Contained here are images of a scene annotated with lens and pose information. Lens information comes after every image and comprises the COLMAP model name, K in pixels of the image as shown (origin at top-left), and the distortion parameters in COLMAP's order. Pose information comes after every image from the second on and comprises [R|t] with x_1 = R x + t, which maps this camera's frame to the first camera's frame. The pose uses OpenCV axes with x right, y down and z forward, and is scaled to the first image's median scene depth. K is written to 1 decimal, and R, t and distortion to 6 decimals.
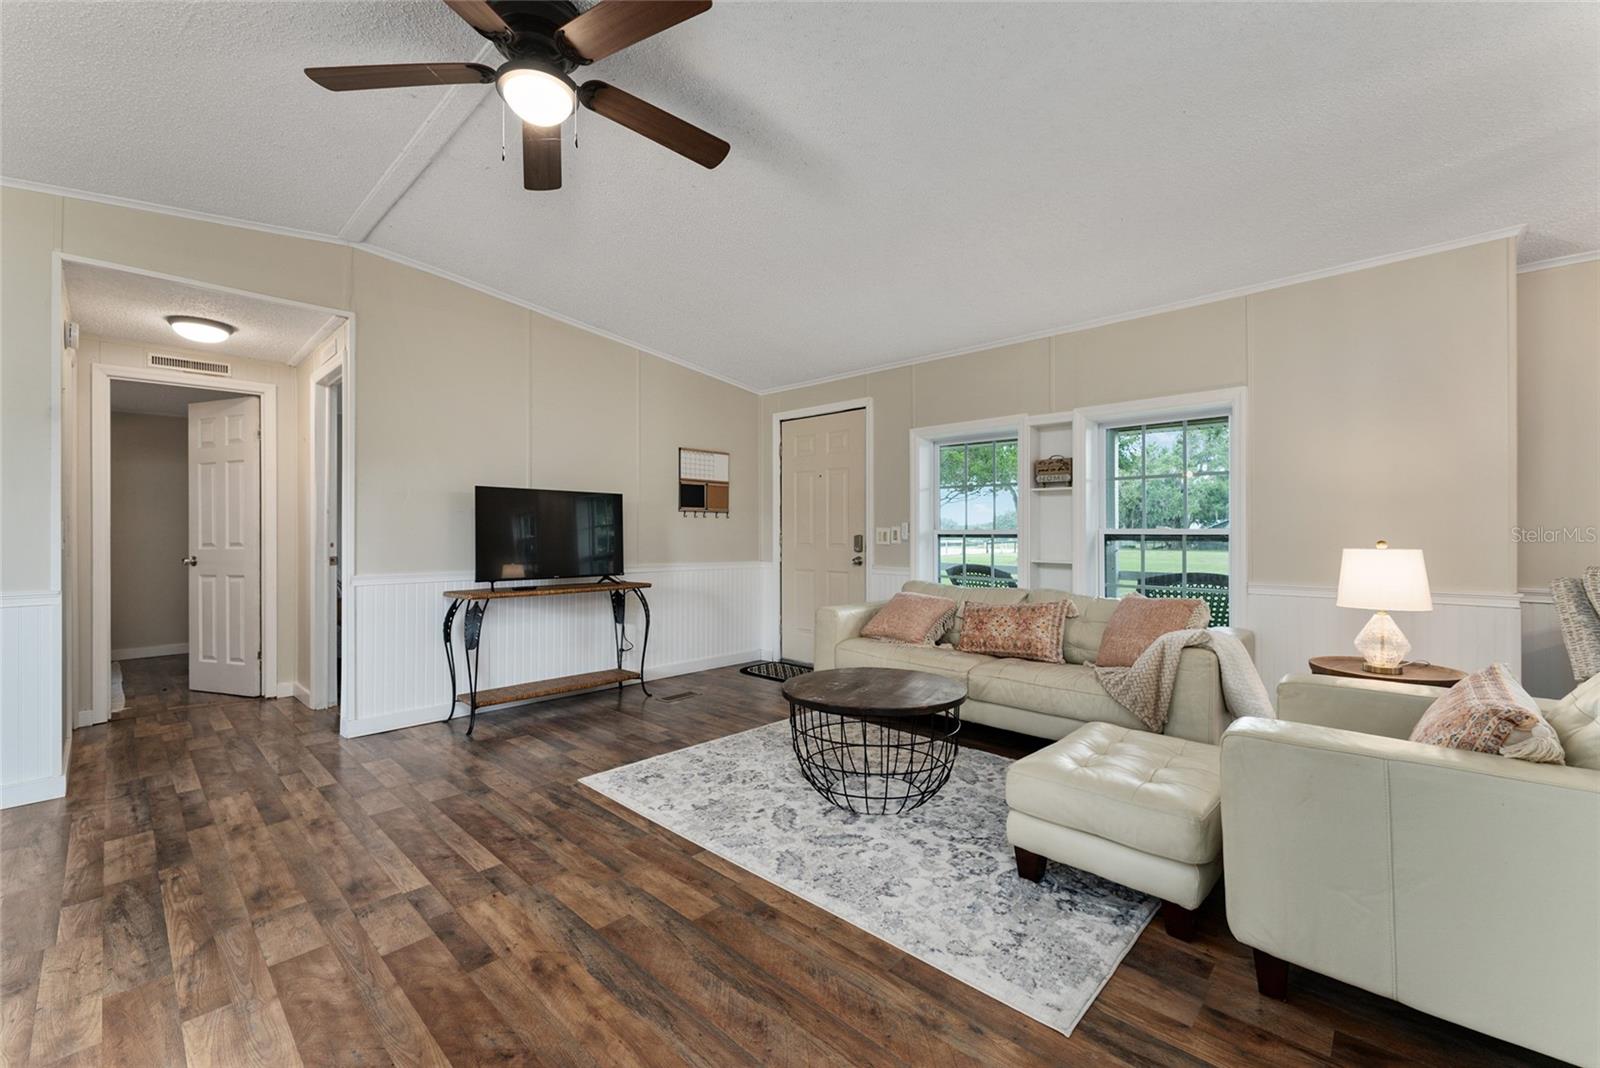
lens RADIAL K [[646.3, 0, 812.4], [0, 646.3, 525.4], [0, 0, 1]] dist [-0.003751, -0.000042]
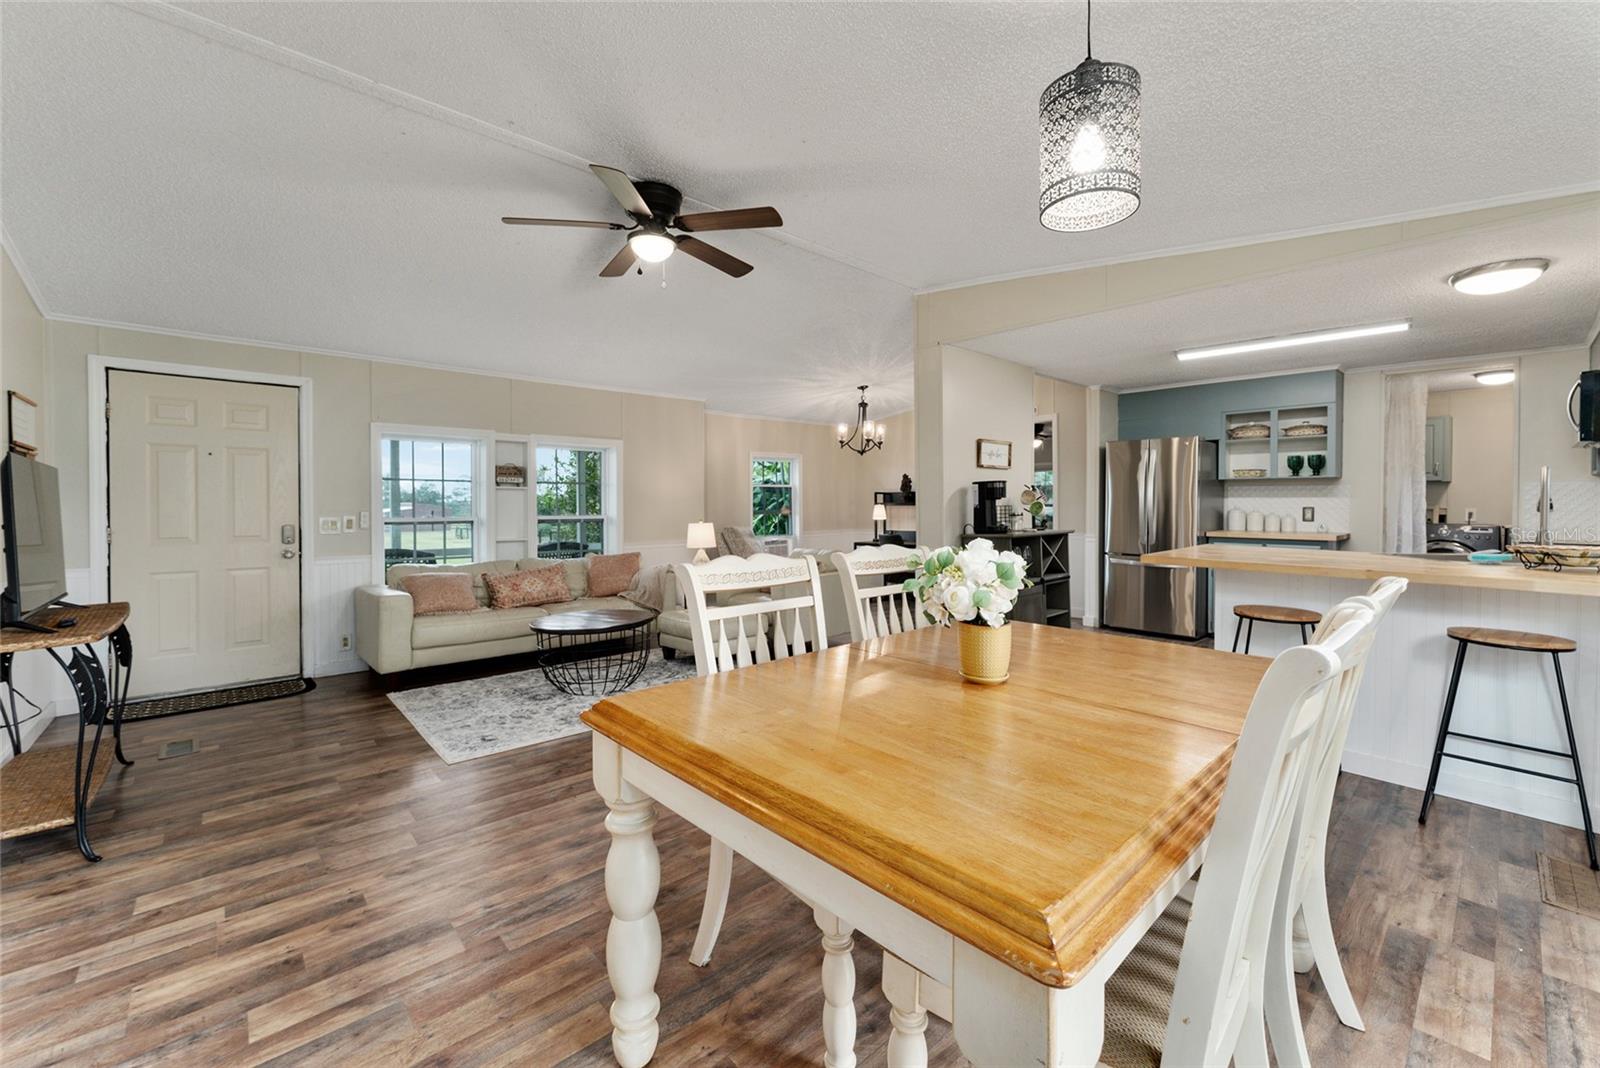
lens RADIAL K [[640.5, 0, 807.6], [0, 640.5, 512.4], [0, 0, 1]] dist [0.003074, -0.000047]
pose [[0.092432, -0.005604, 0.995703, -1.446889], [-0.000895, 0.999983, 0.005711, -0.017654], [-0.995719, -0.001419, 0.092426, 0.358405]]
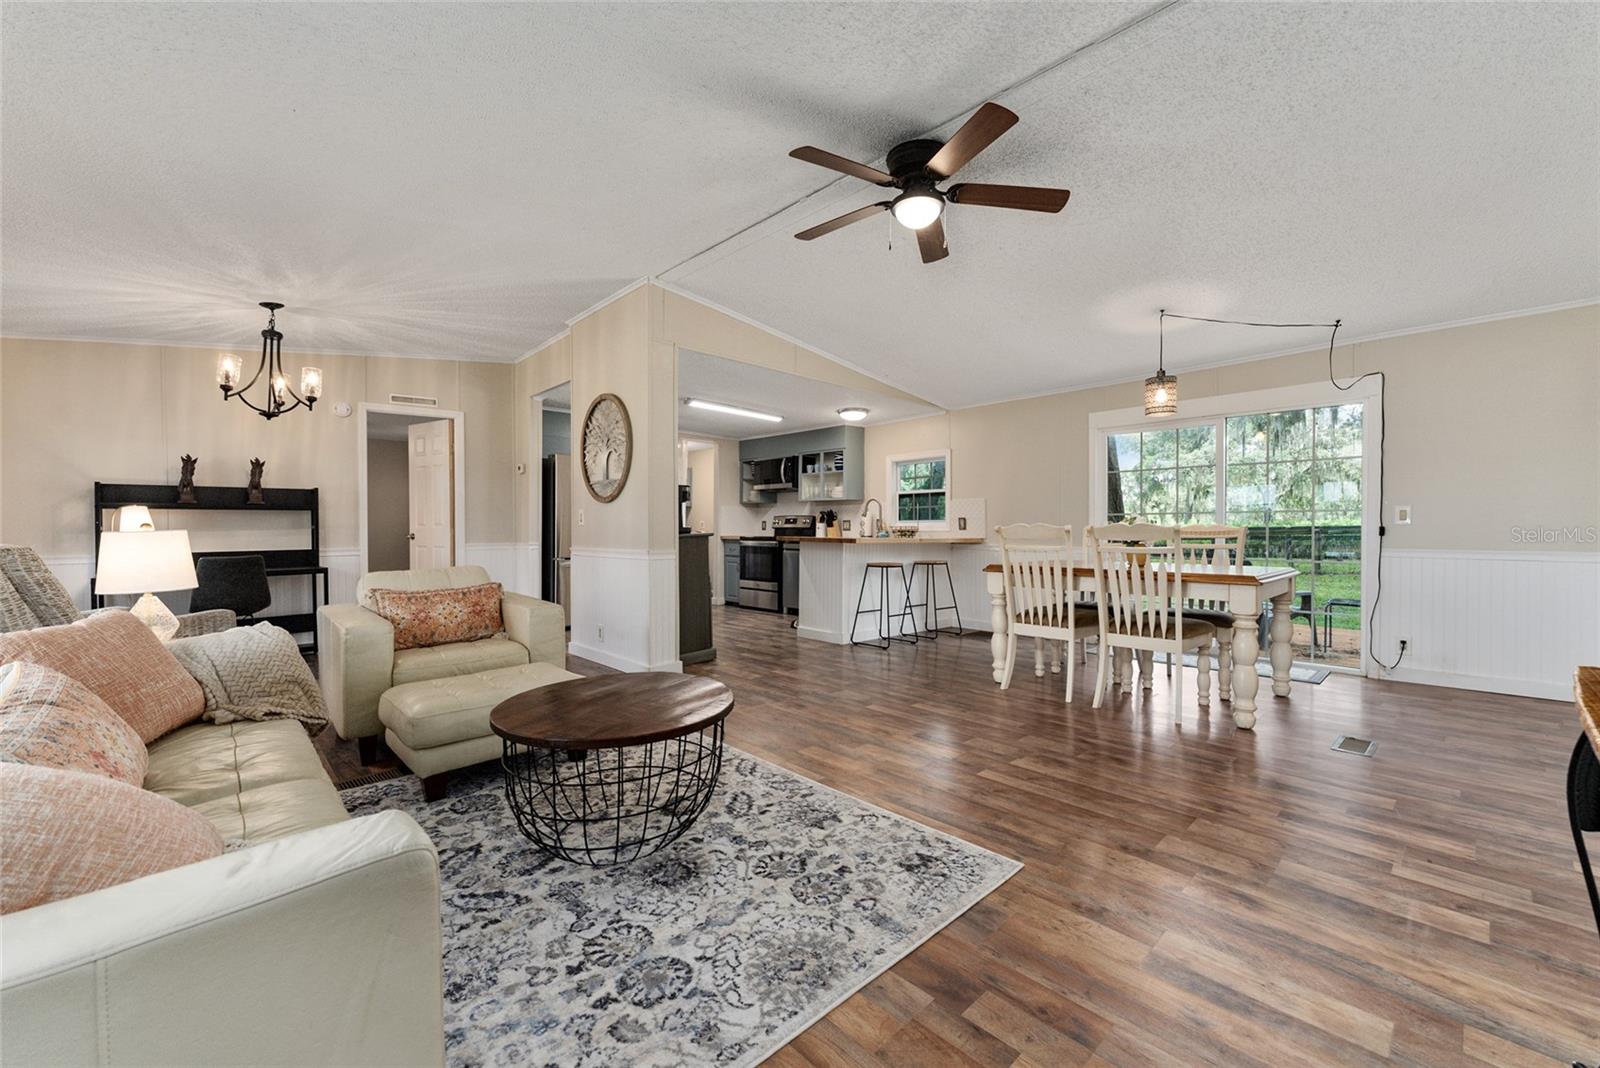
lens RADIAL K [[644.7, 0, 800.0], [0, 644.7, 534.0], [0, 0, 1]] dist [0.002067, 0.000159]
pose [[-0.996907, 0.008033, 0.078179, -0.198735], [0.008330, 0.999959, 0.003464, 0.044663], [-0.078148, 0.004105, -0.996933, 1.838722]]
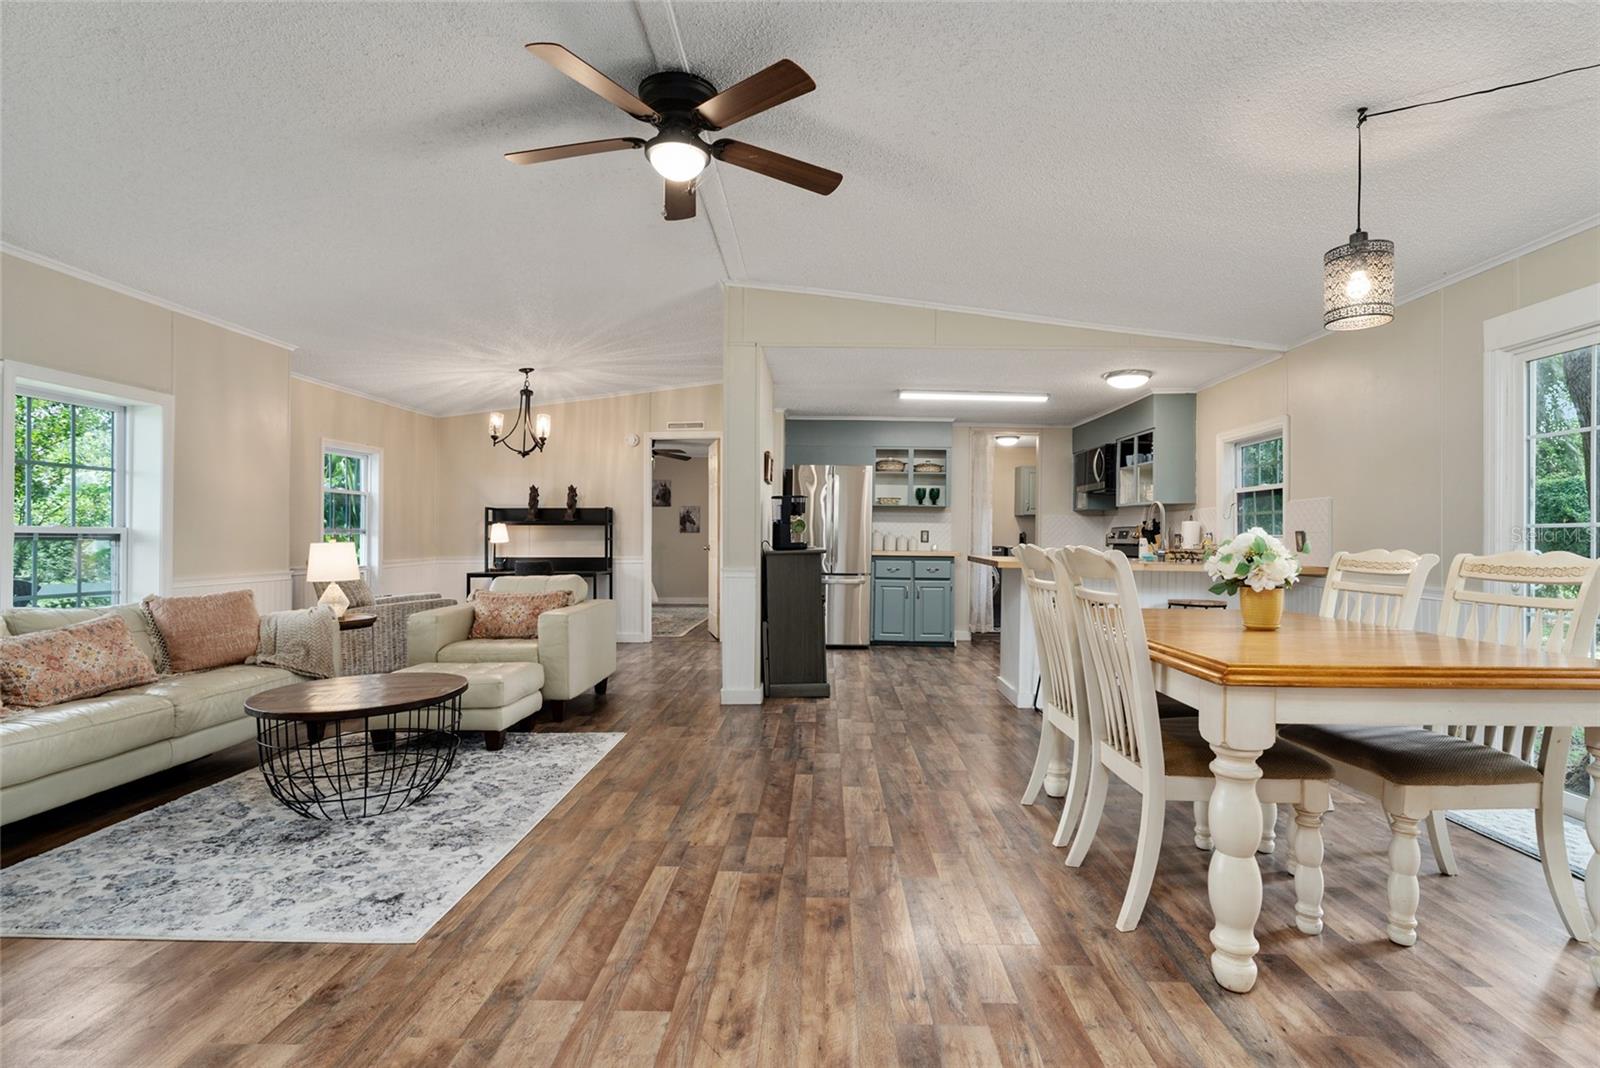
lens RADIAL K [[765.3, 0, 800.0], [0, 765.3, 534.0], [0, 0, 1]] dist [-0.004906, 0.000371]
pose [[-0.650422, 0.006021, 0.759549, -1.215923], [-0.006086, 0.999895, -0.013138, 0.032209], [-0.759549, -0.013168, -0.650317, 1.292128]]
